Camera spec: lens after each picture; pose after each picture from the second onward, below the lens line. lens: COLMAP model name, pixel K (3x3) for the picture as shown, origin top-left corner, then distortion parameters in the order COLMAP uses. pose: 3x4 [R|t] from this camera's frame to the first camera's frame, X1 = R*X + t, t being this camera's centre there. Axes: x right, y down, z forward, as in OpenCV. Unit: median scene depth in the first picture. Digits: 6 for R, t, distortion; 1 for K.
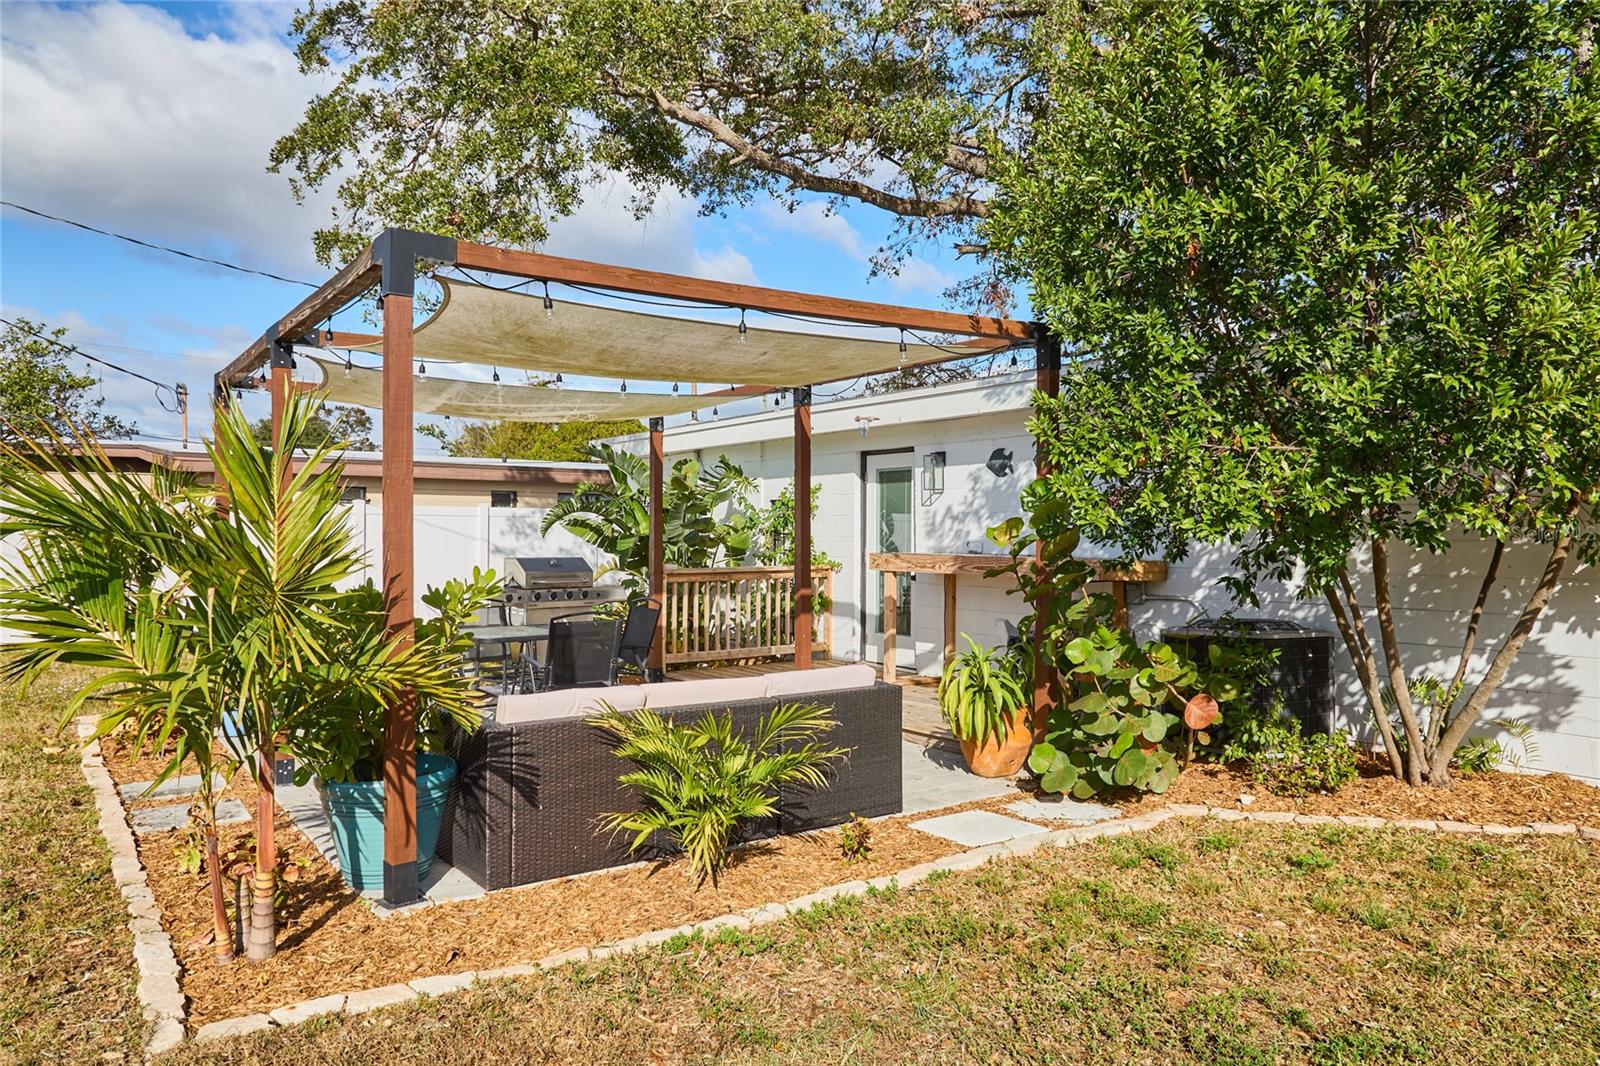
lens RADIAL K [[1104.0, 0, 802.0], [0, 1104.0, 534.4], [0, 0, 1]] dist [0.010250, -0.009845]
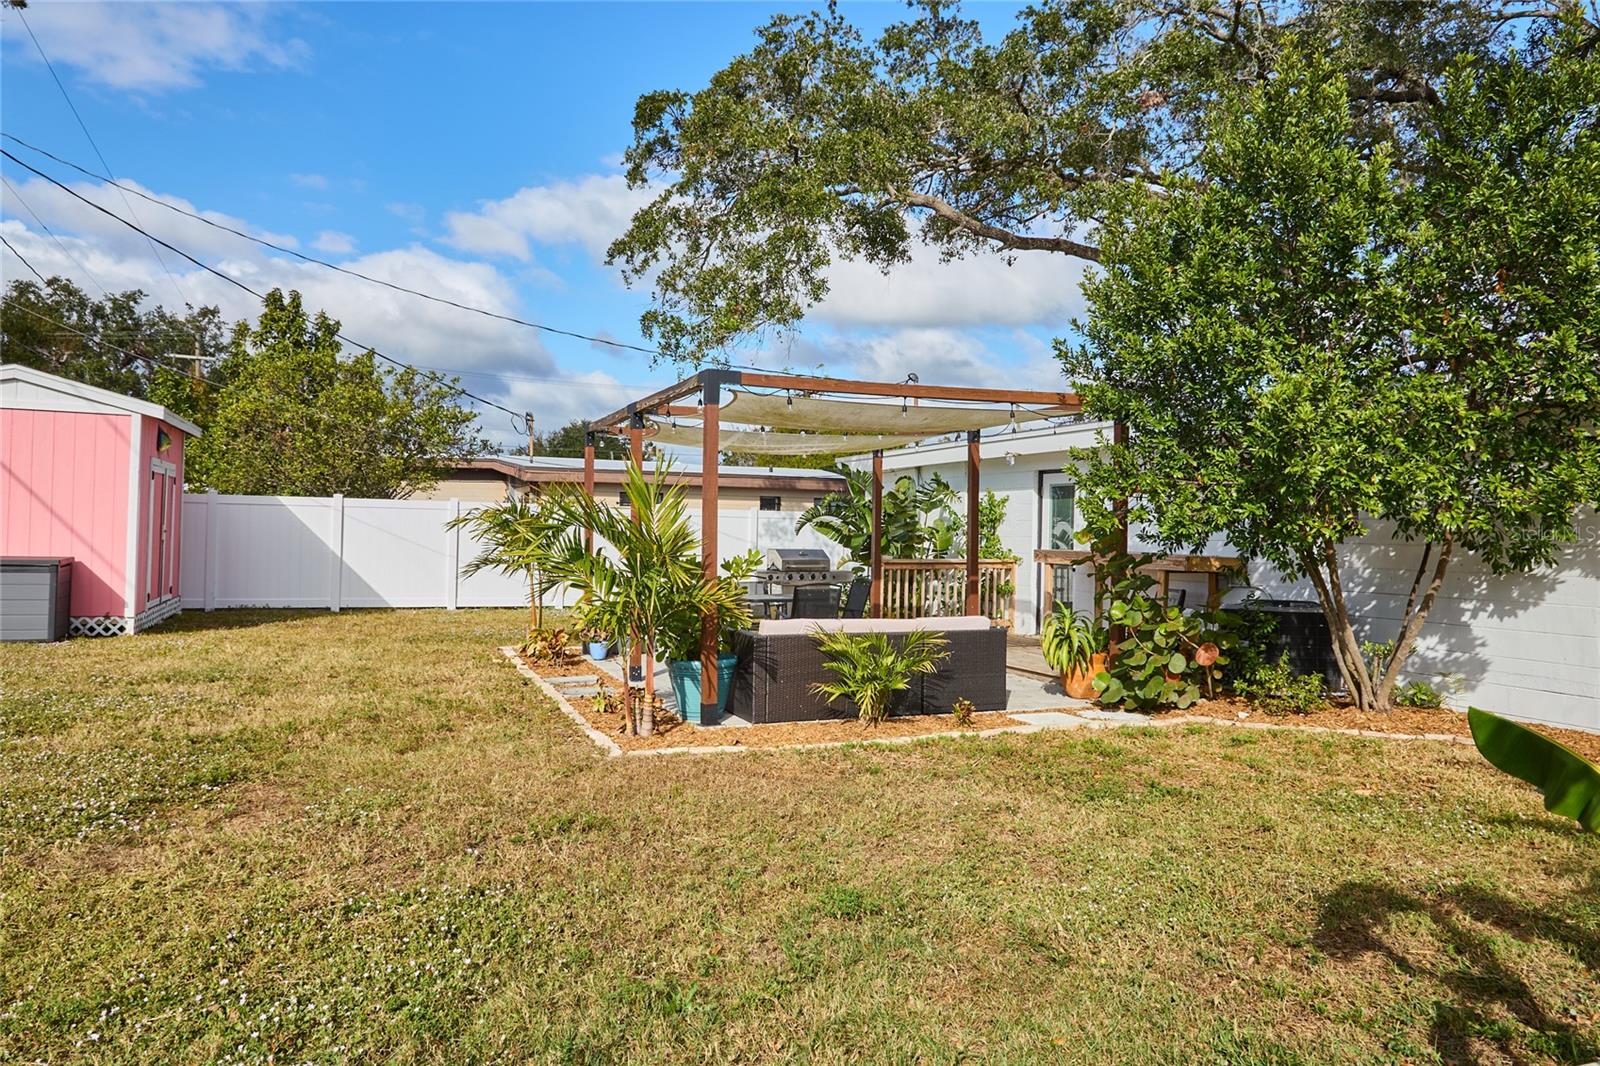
lens RADIAL K [[1104.0, 0, 811.9], [0, 1104.0, 547.7], [0, 0, 1]] dist [0.010250, -0.009845]
pose [[0.974041, 0.016401, -0.225779, 0.115911], [-0.014102, 0.999831, 0.011790, 0.002892], [0.225934, -0.008300, 0.974107, -0.401061]]
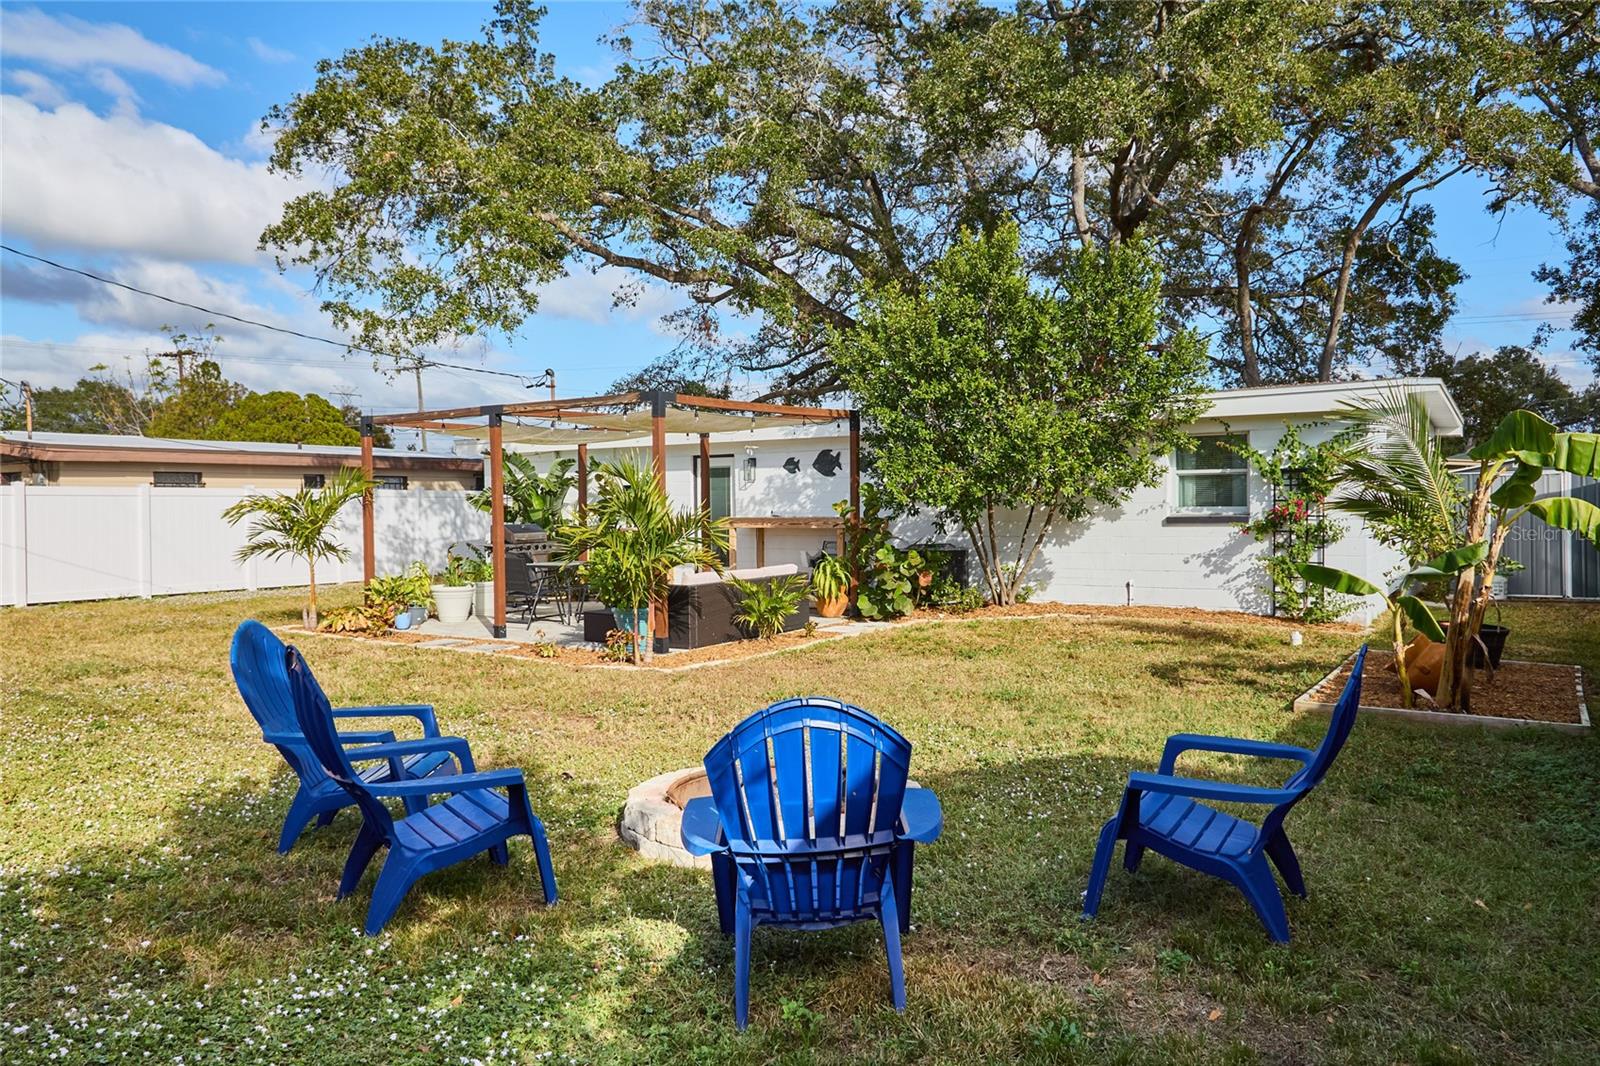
lens RADIAL K [[1104.0, 0, 788.5], [0, 1104.0, 542.8], [0, 0, 1]] dist [0.010250, -0.009845]
pose [[0.942482, -0.026474, 0.333208, -0.477074], [0.014721, 0.999179, 0.037748, -0.008010], [-0.333934, -0.030671, 0.942097, -0.771335]]
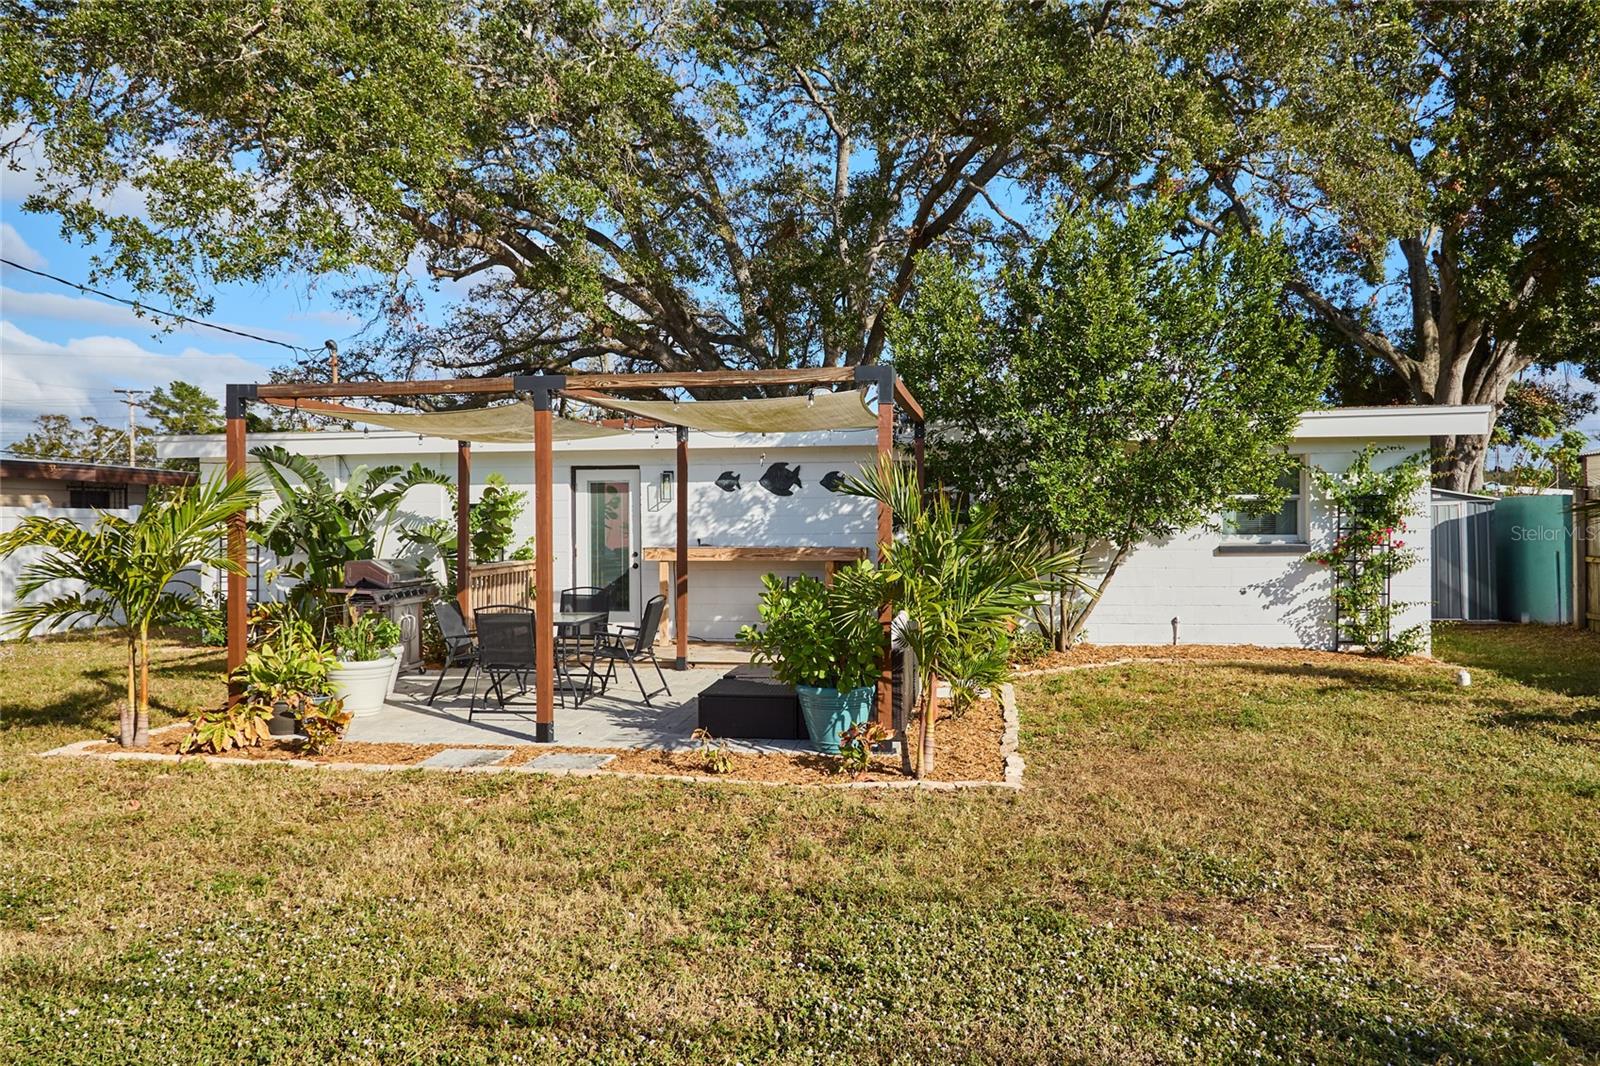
lens RADIAL K [[1104.0, 0, 801.5], [0, 1104.0, 547.4], [0, 0, 1]] dist [0.010250, -0.009845]
pose [[0.699457, -0.024955, 0.714239, -0.864673], [0.009424, 0.999625, 0.025698, -0.018275], [-0.714613, -0.011243, 0.699430, -0.065903]]
